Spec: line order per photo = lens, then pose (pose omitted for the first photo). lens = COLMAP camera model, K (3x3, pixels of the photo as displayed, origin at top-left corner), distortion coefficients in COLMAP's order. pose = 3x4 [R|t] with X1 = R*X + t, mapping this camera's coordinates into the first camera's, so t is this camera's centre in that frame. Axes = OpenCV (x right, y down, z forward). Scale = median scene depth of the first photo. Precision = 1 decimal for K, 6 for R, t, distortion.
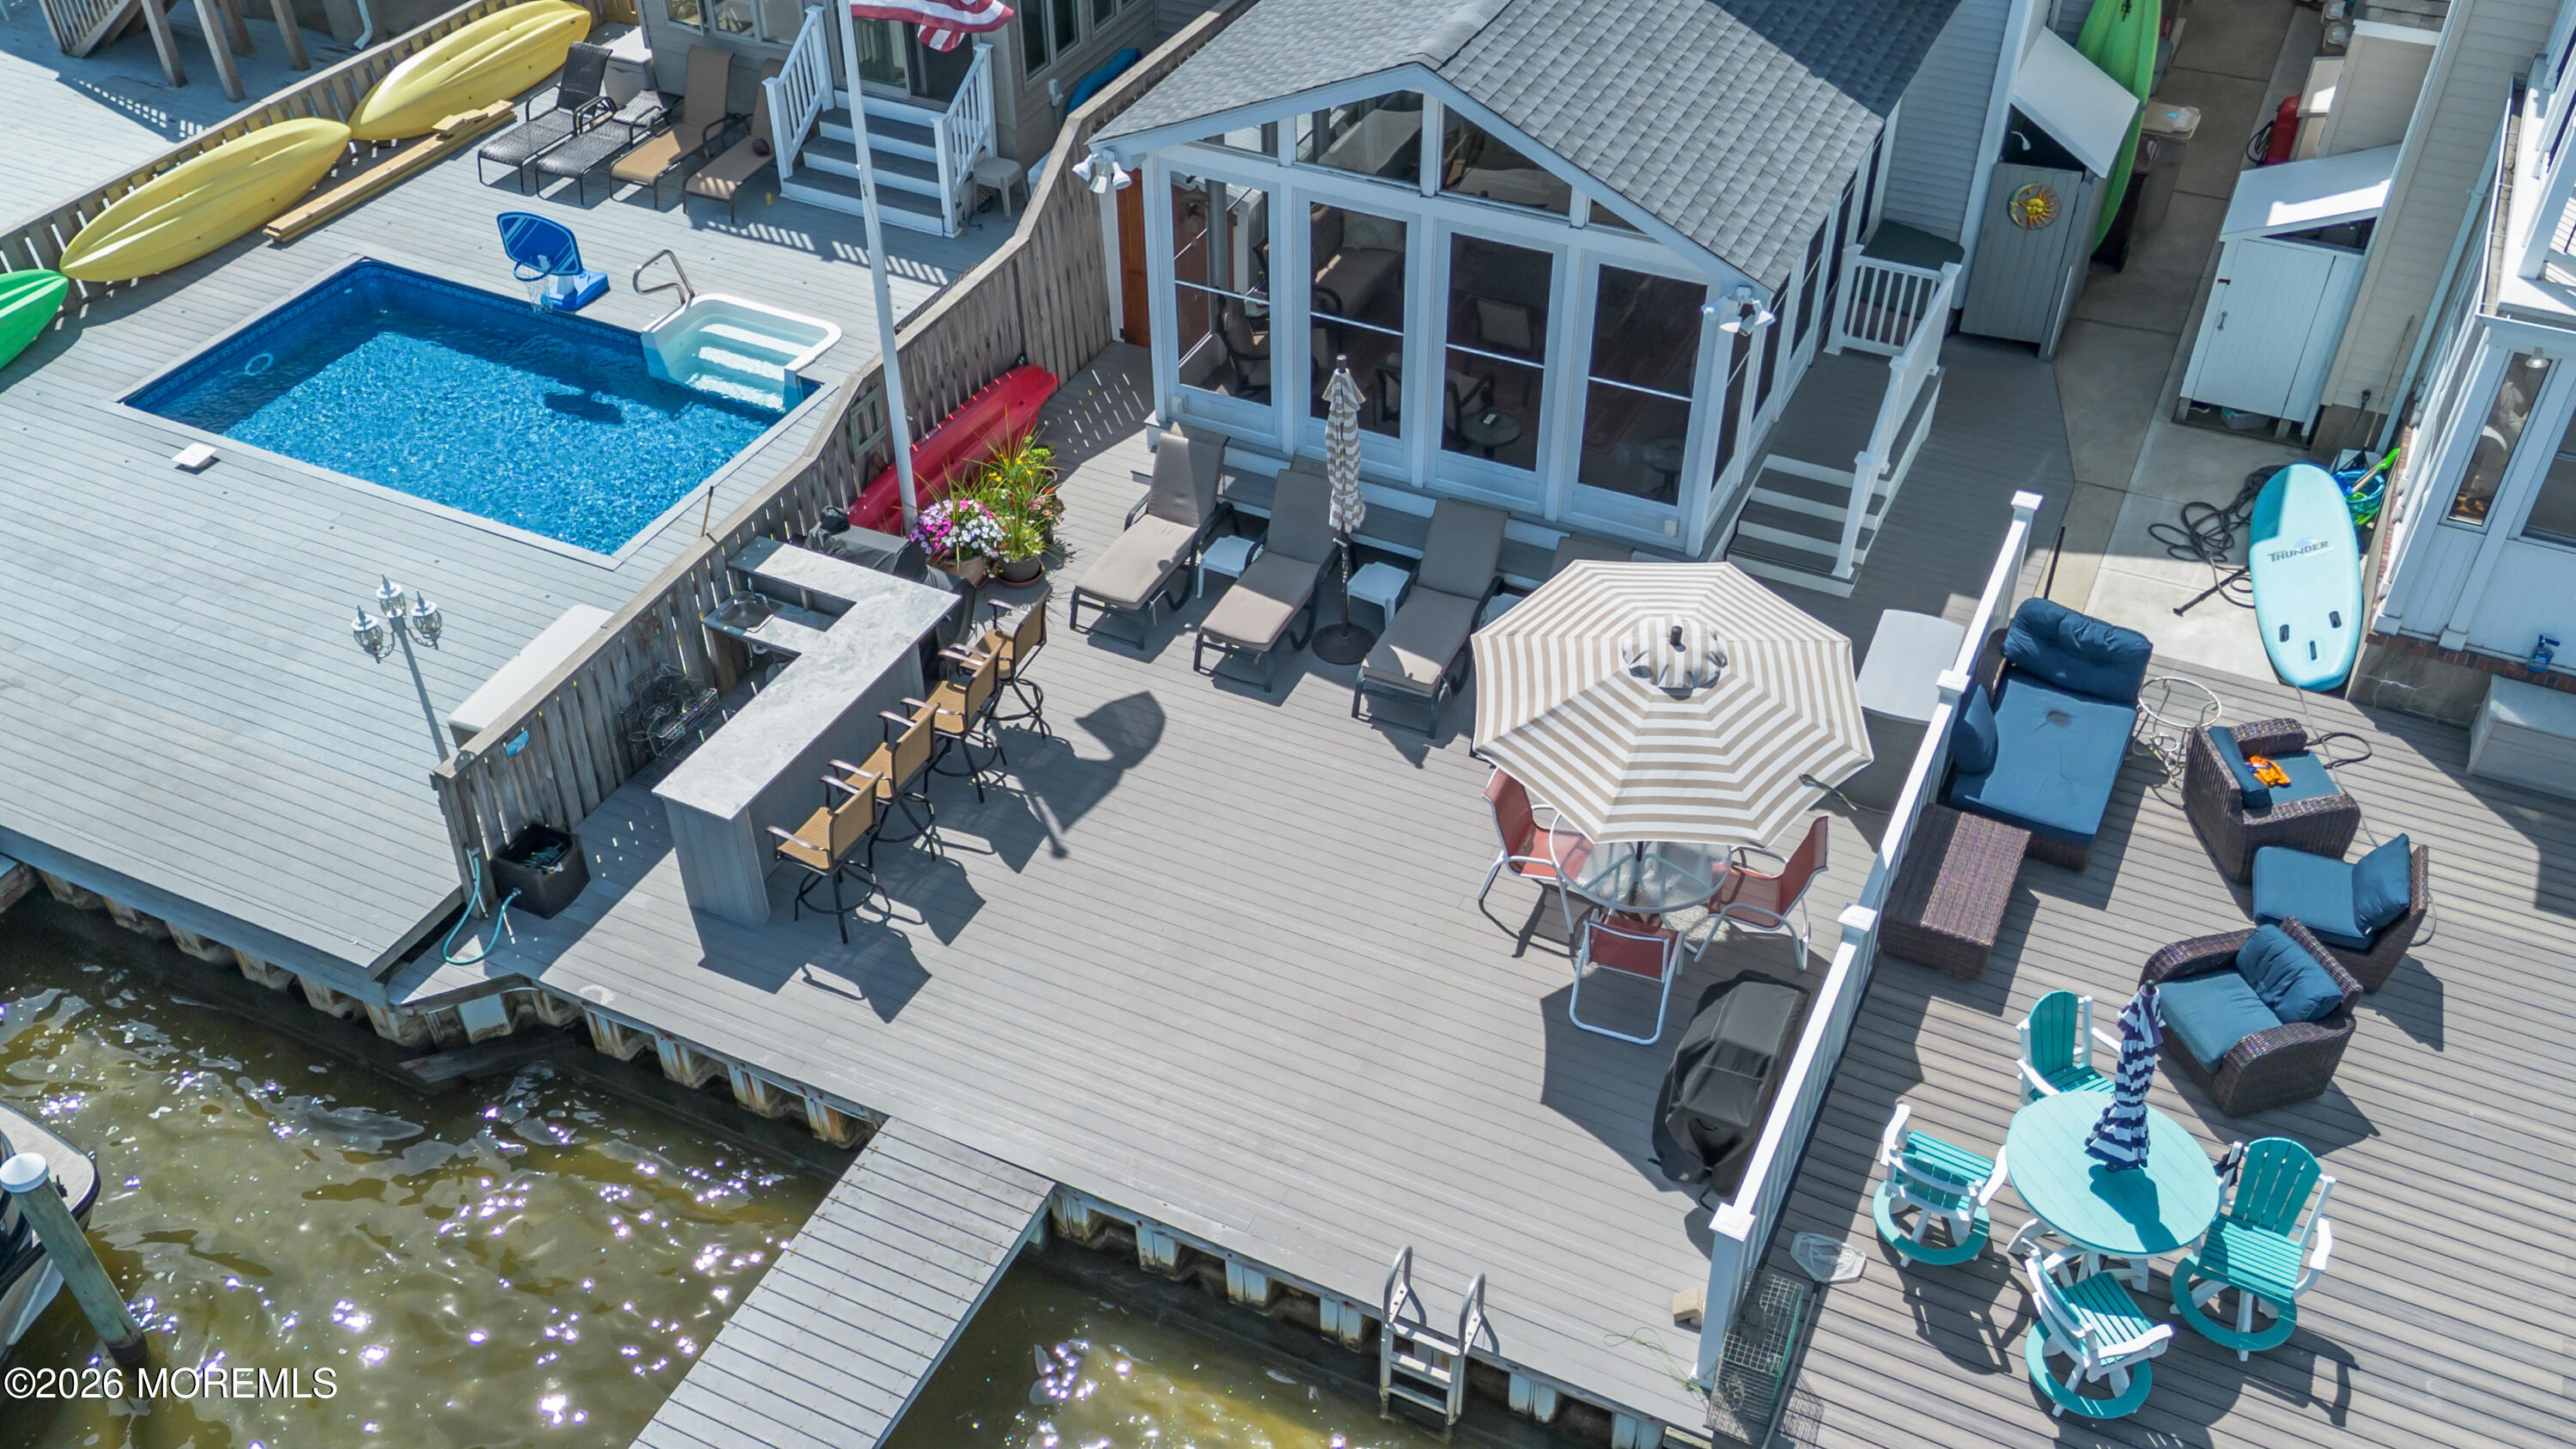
lens RADIAL K [[2161.2, 0, 1288.0], [0, 2161.2, 724.5], [0, 0, 1]] dist [0.073997, -0.086002]
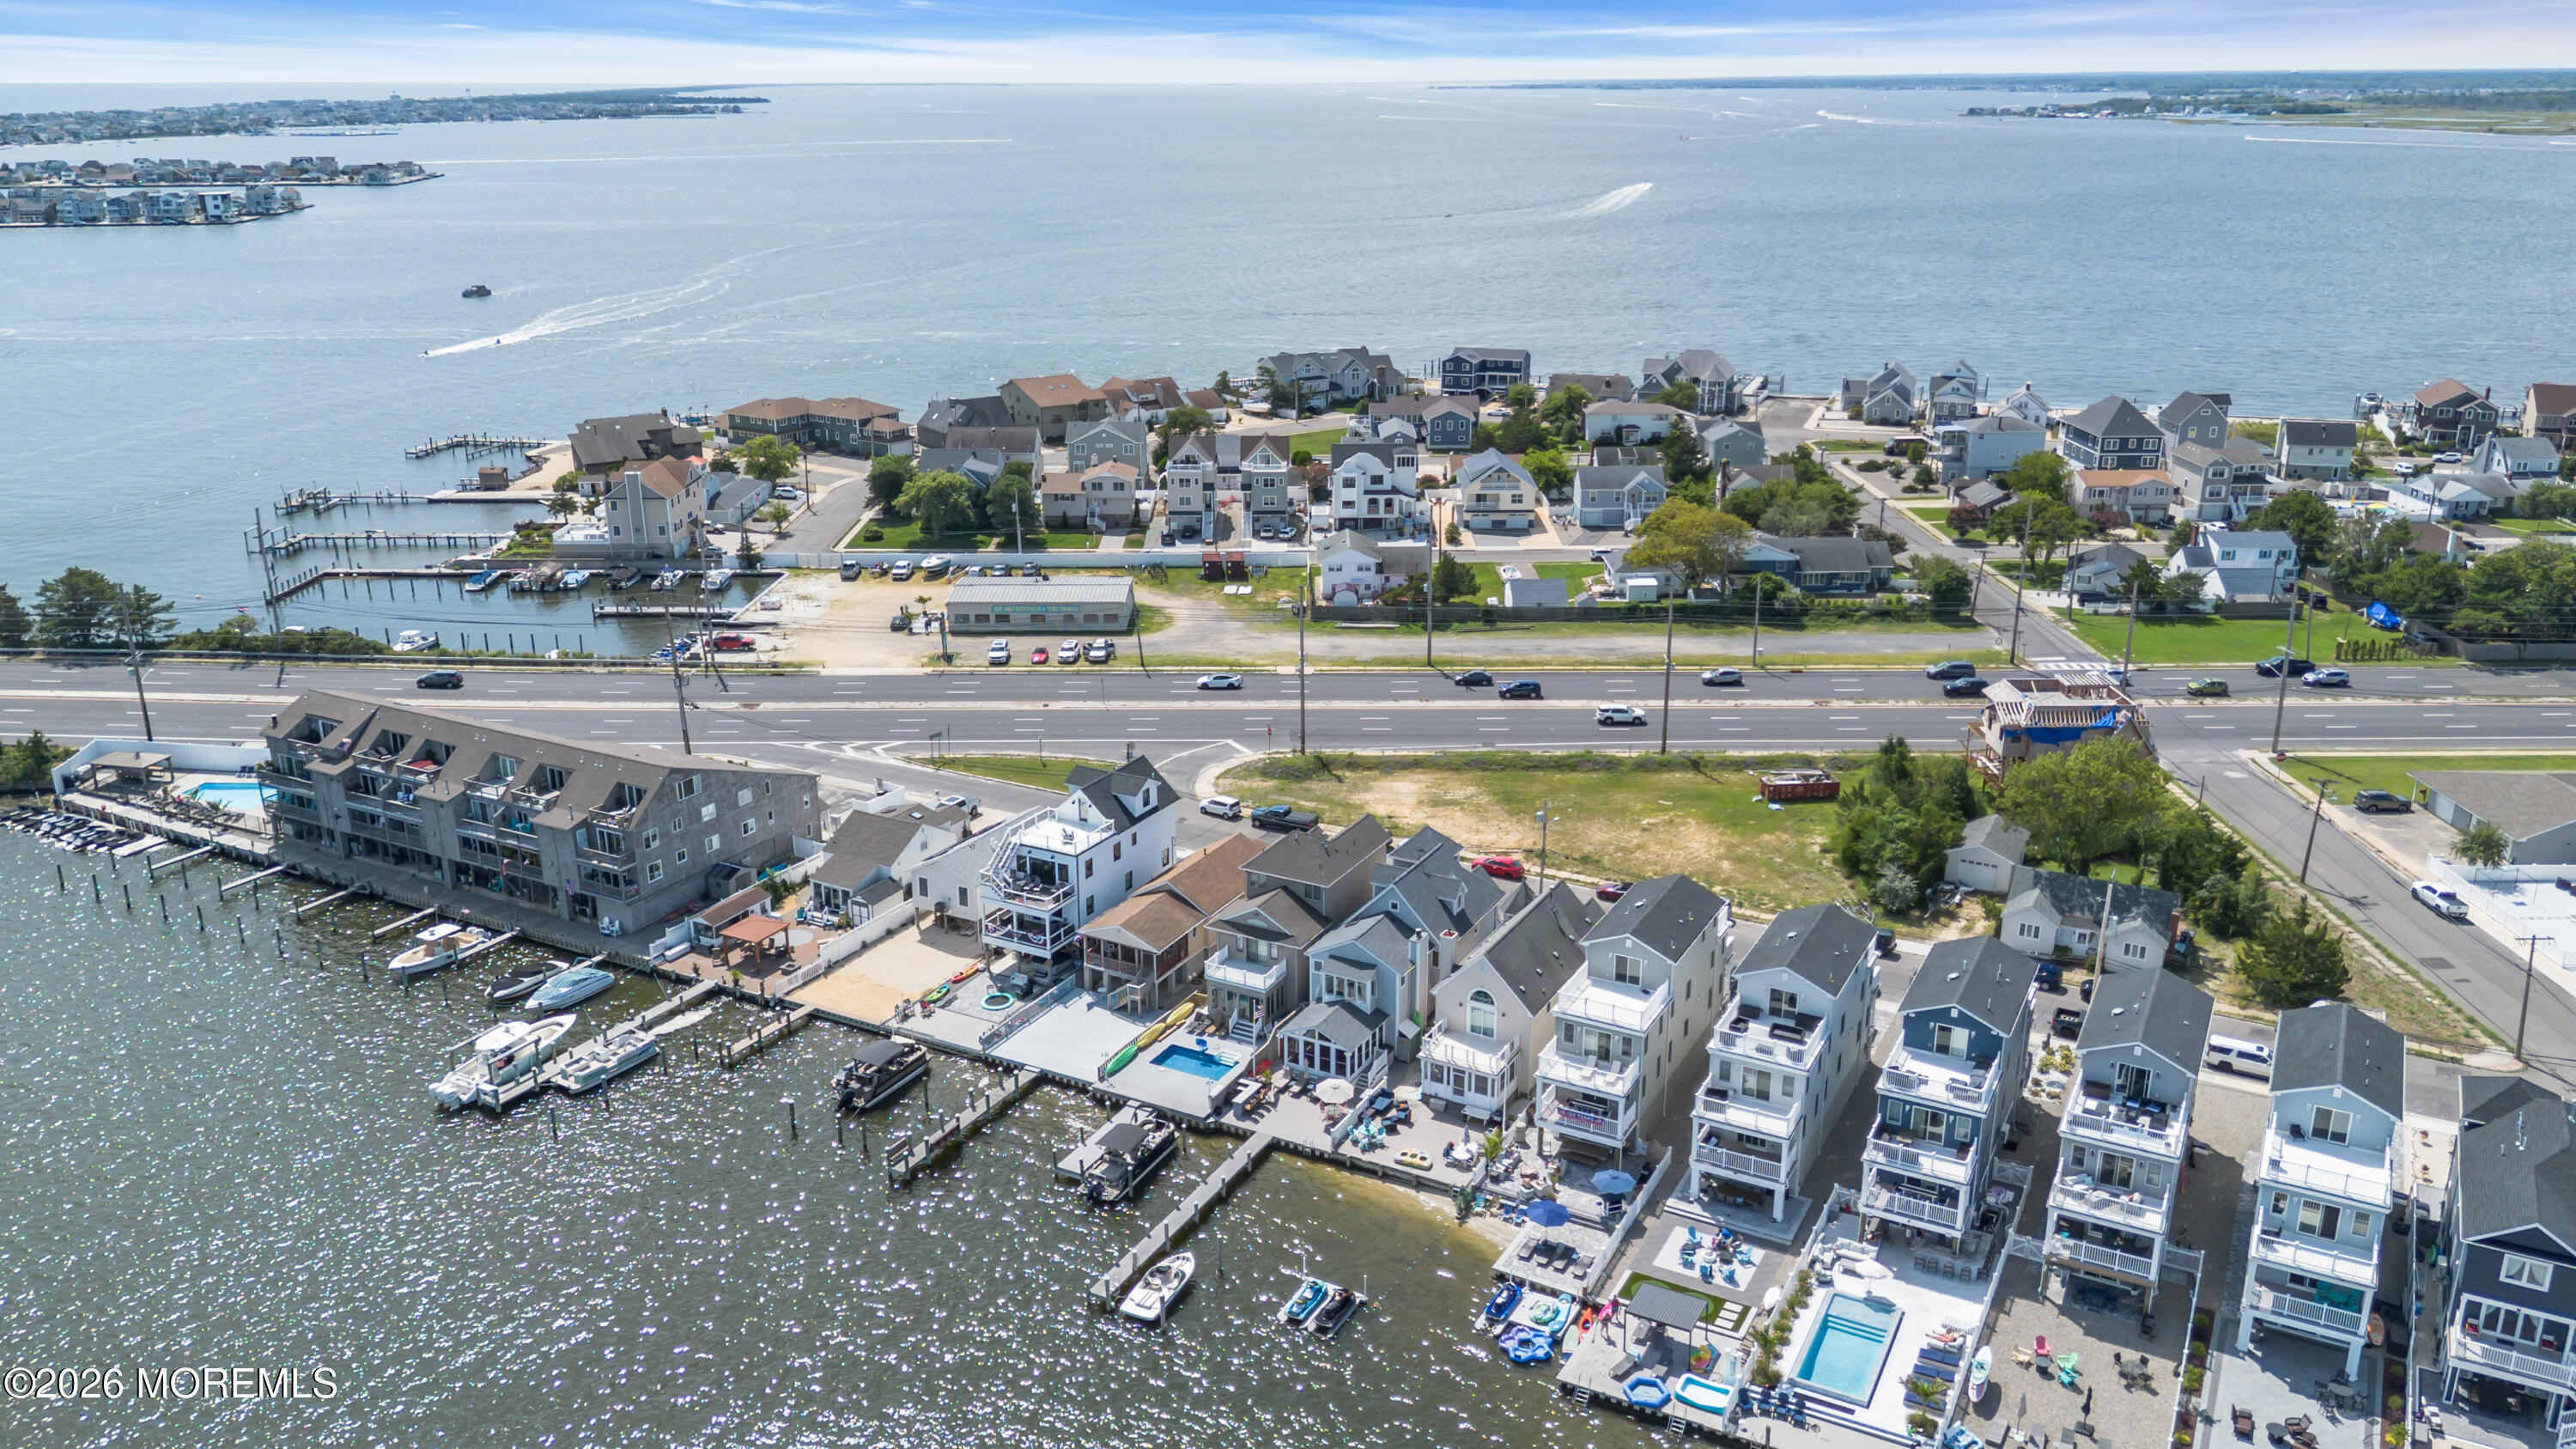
lens RADIAL K [[1890.6, 0, 1274.2], [0, 1890.6, 630.3], [0, 0, 1]] dist [0.064140, -0.048955]
pose [[0.998070, 0.012398, -0.060845, 0.330609], [-0.036397, 0.910697, -0.411468, 1.377169], [0.050310, 0.412888, 0.909391, -6.514154]]
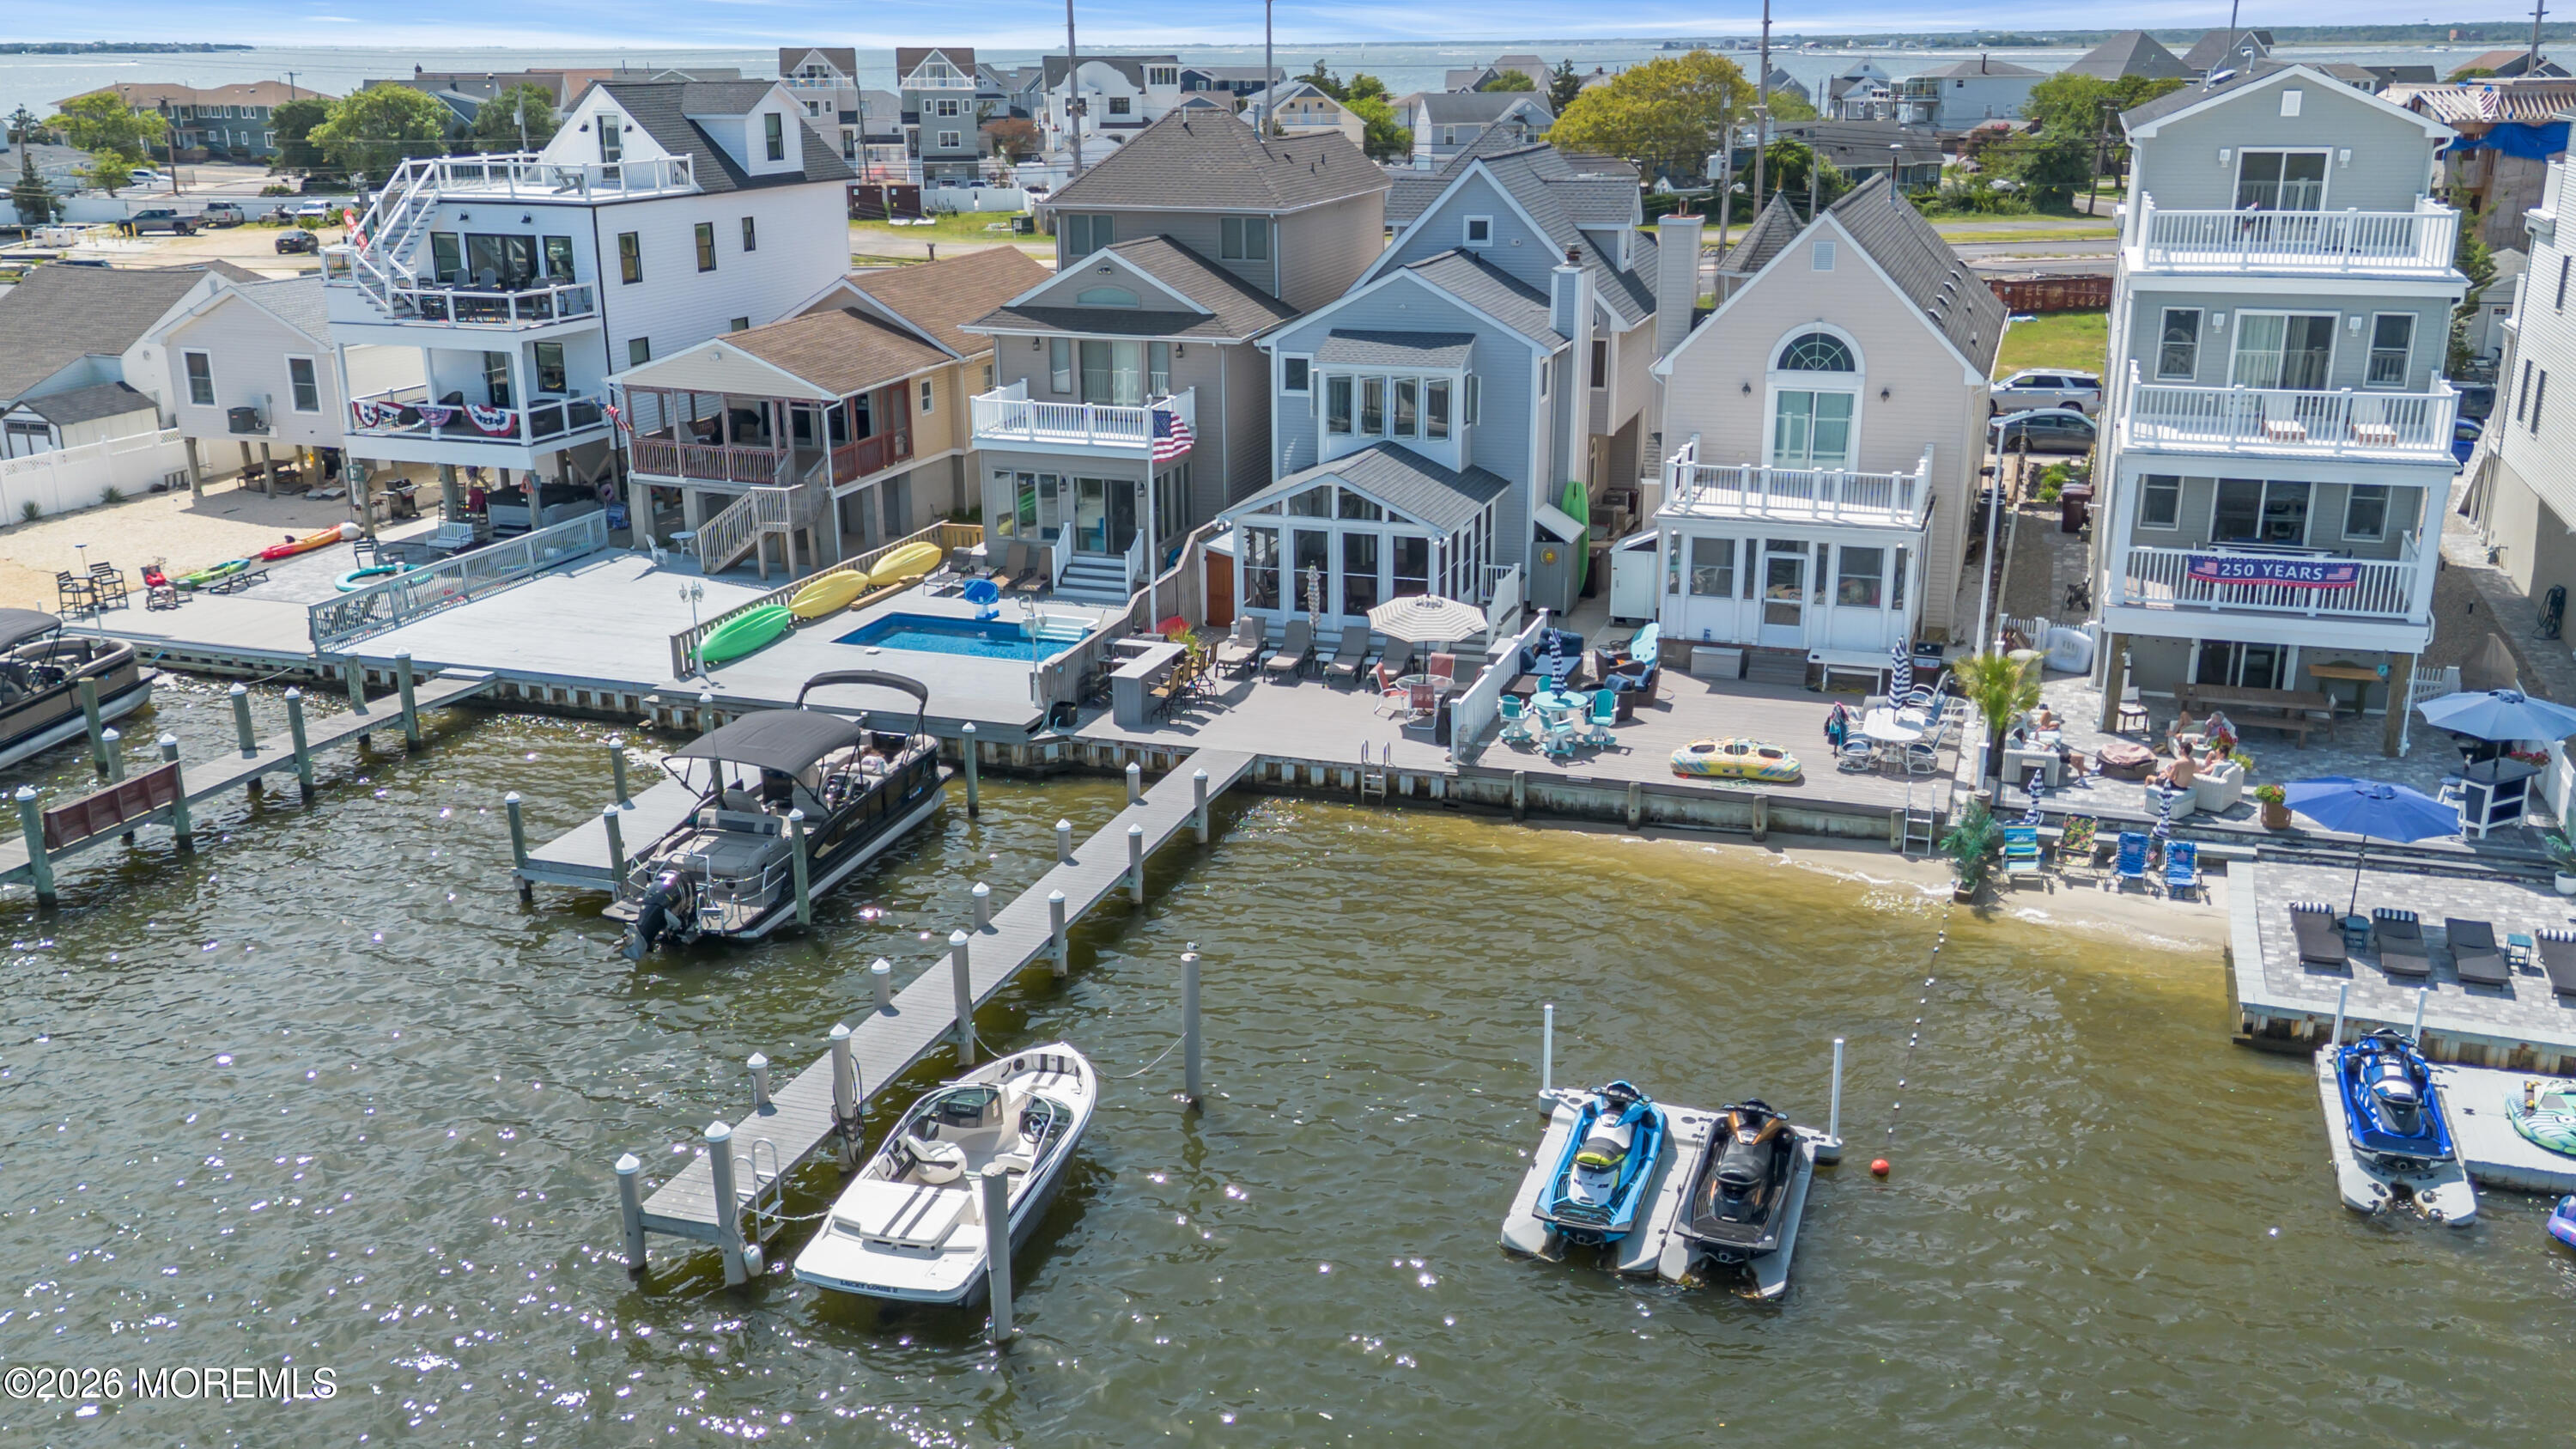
lens RADIAL K [[2153.4, 0, 1288.0], [0, 2153.4, 724.5], [0, 0, 1]] dist [0.104802, -0.227716]
pose [[0.993367, -0.037337, 0.108757, -0.323719], [0.076169, 0.922211, -0.379110, 1.106791], [-0.086142, 0.384879, 0.918938, -1.575356]]
